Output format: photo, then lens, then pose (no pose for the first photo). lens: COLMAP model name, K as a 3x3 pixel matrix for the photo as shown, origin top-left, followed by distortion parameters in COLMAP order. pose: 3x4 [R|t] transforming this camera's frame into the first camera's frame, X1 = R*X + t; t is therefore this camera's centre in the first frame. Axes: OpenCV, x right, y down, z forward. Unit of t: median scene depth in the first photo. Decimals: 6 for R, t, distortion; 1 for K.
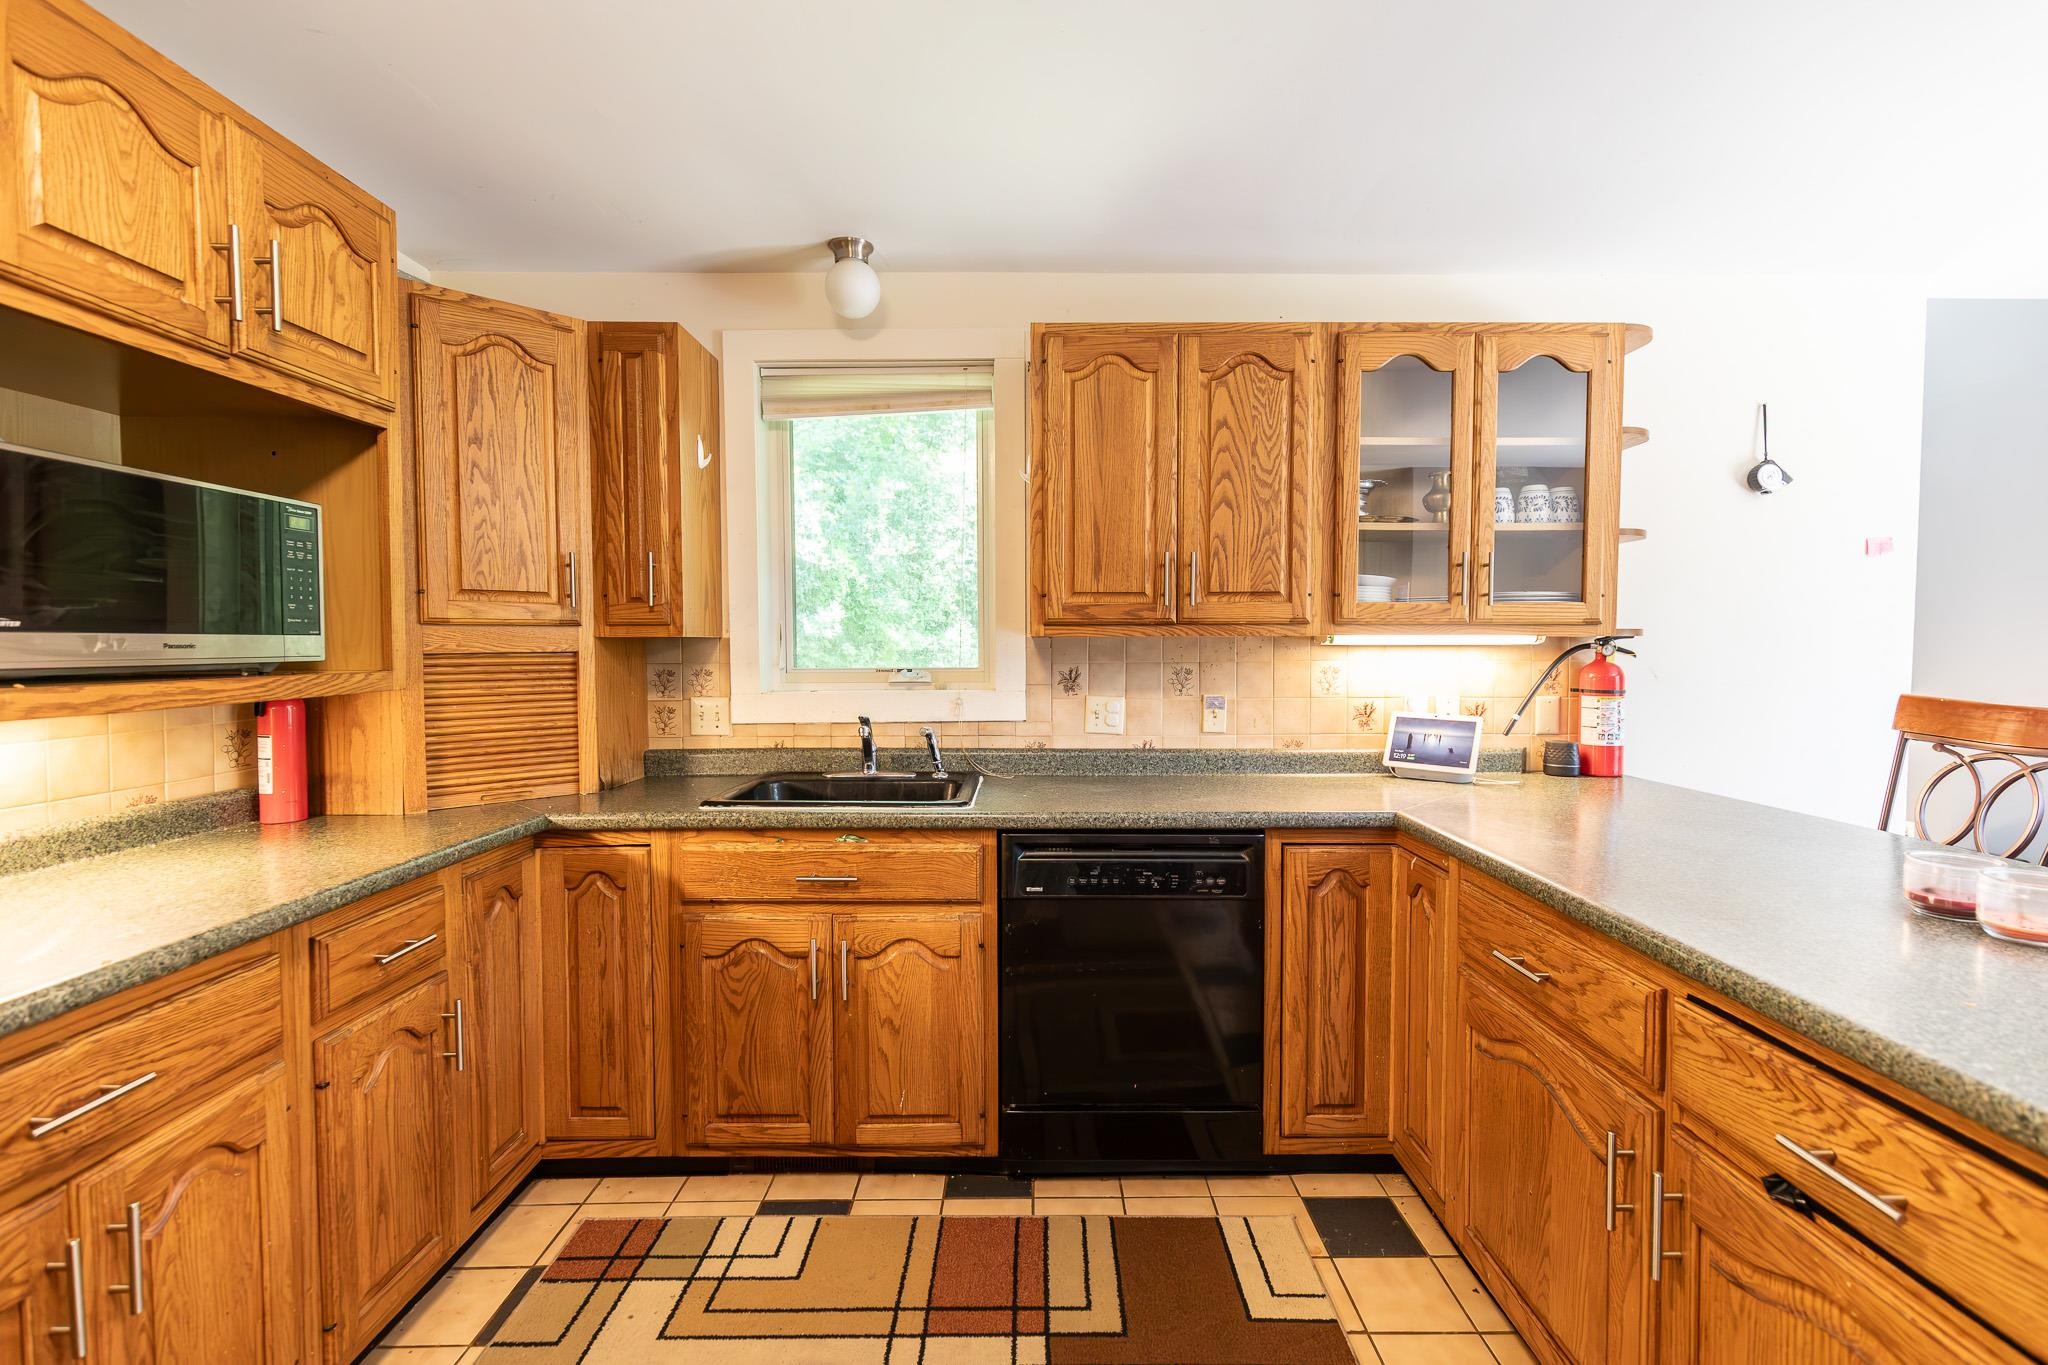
lens RADIAL K [[910.8, 0, 1025.0], [0, 910.8, 677.2], [0, 0, 1]] dist [0.002621, -0.000805]
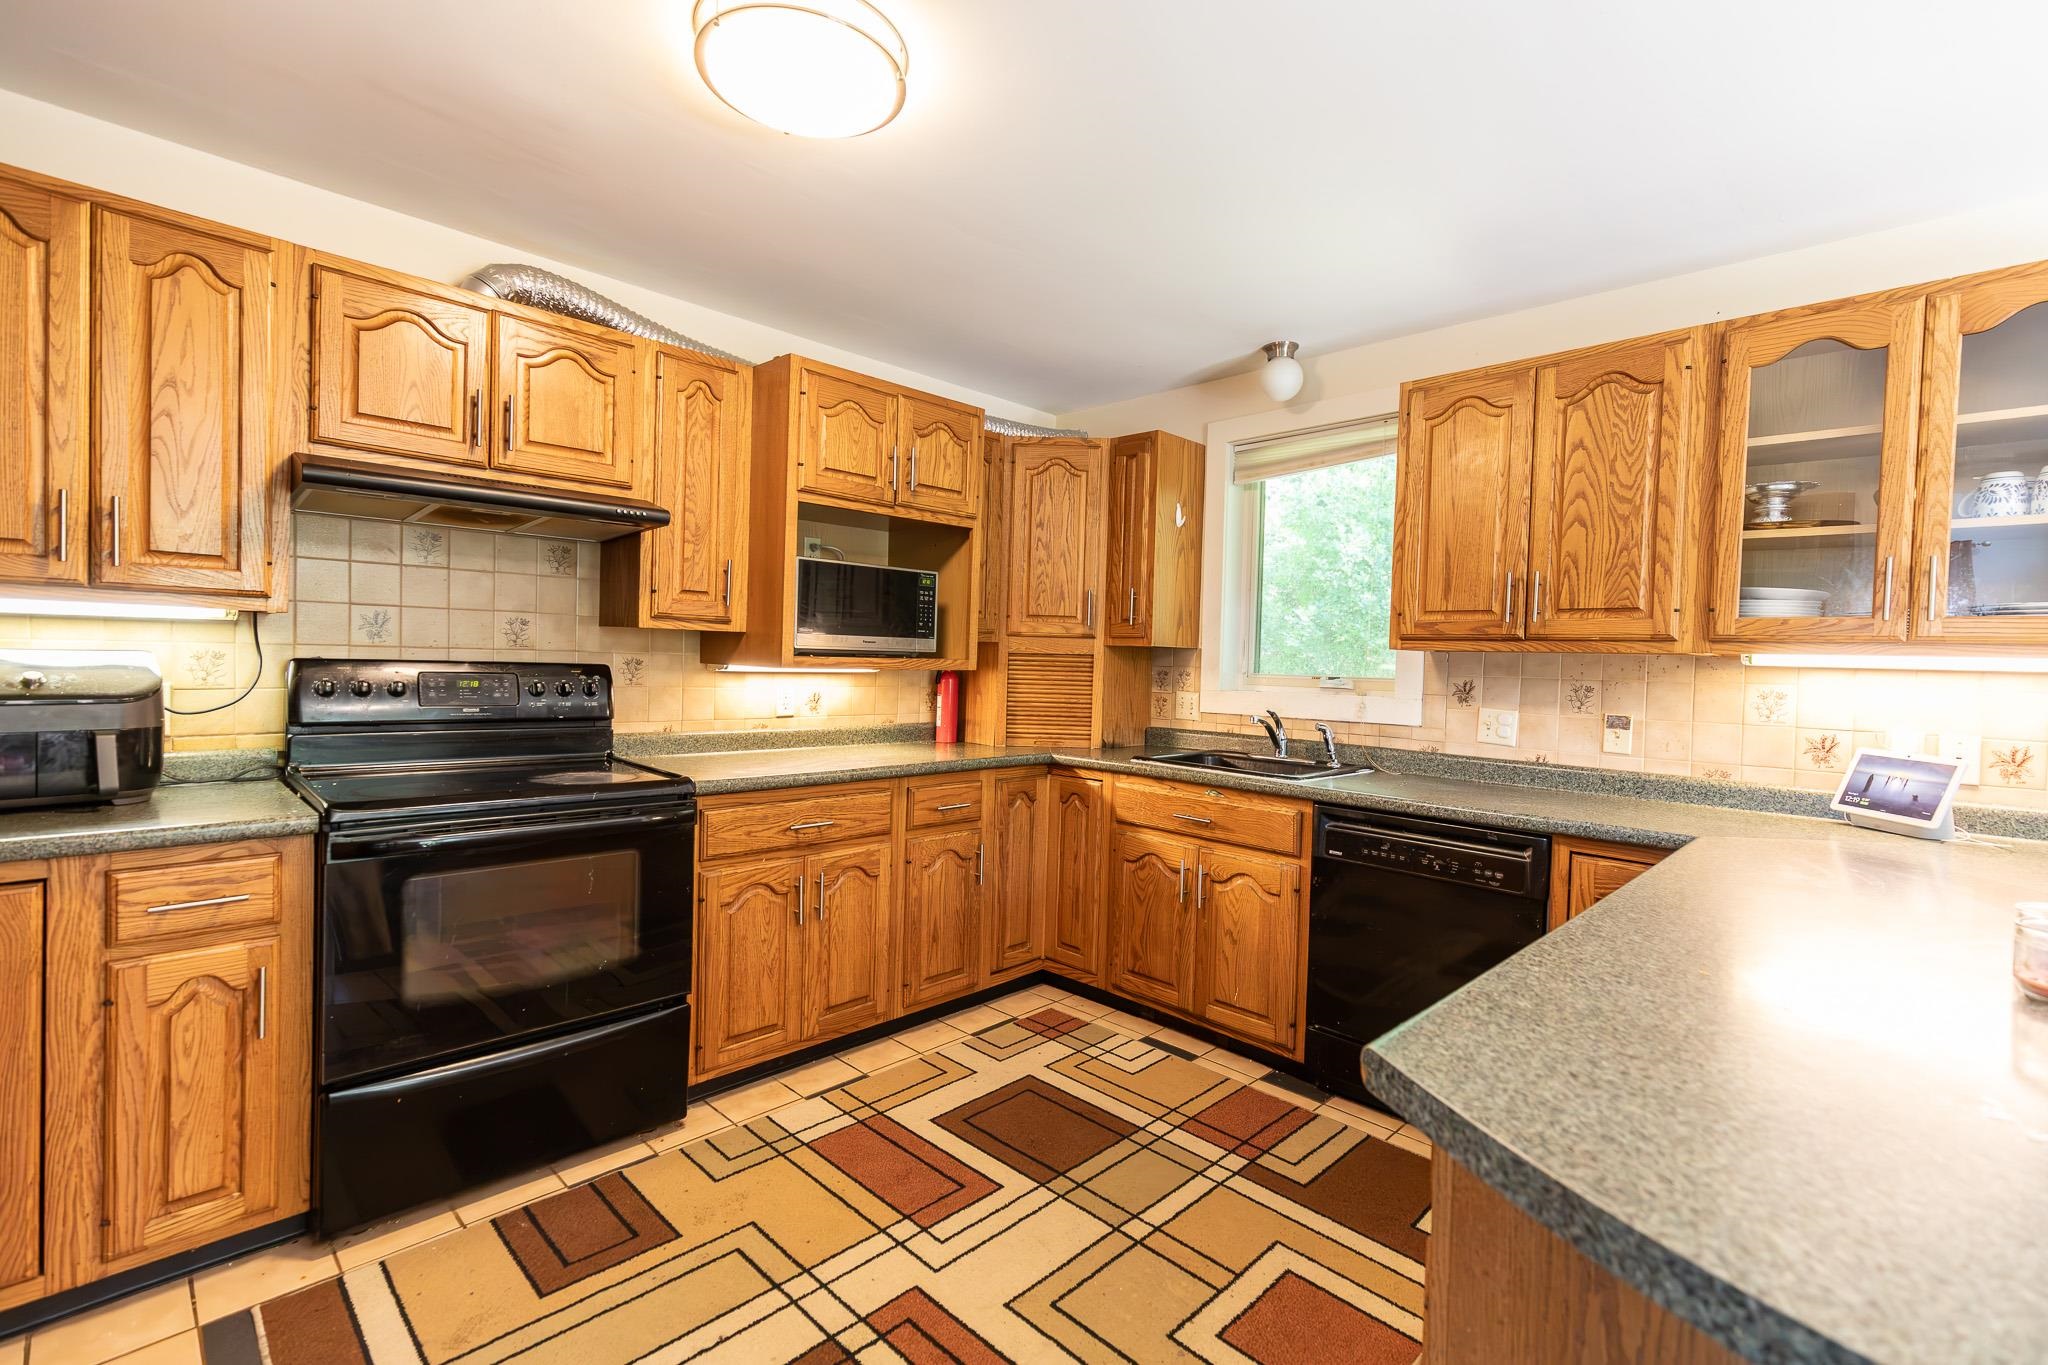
lens RADIAL K [[910.8, 0, 1025.0], [0, 910.8, 677.2], [0, 0, 1]] dist [0.002621, -0.000805]
pose [[0.702794, 0.037108, -0.710425, 0.544538], [-0.056401, 0.998402, -0.003645, 0.022809], [0.709154, 0.042630, 0.703763, -0.164057]]
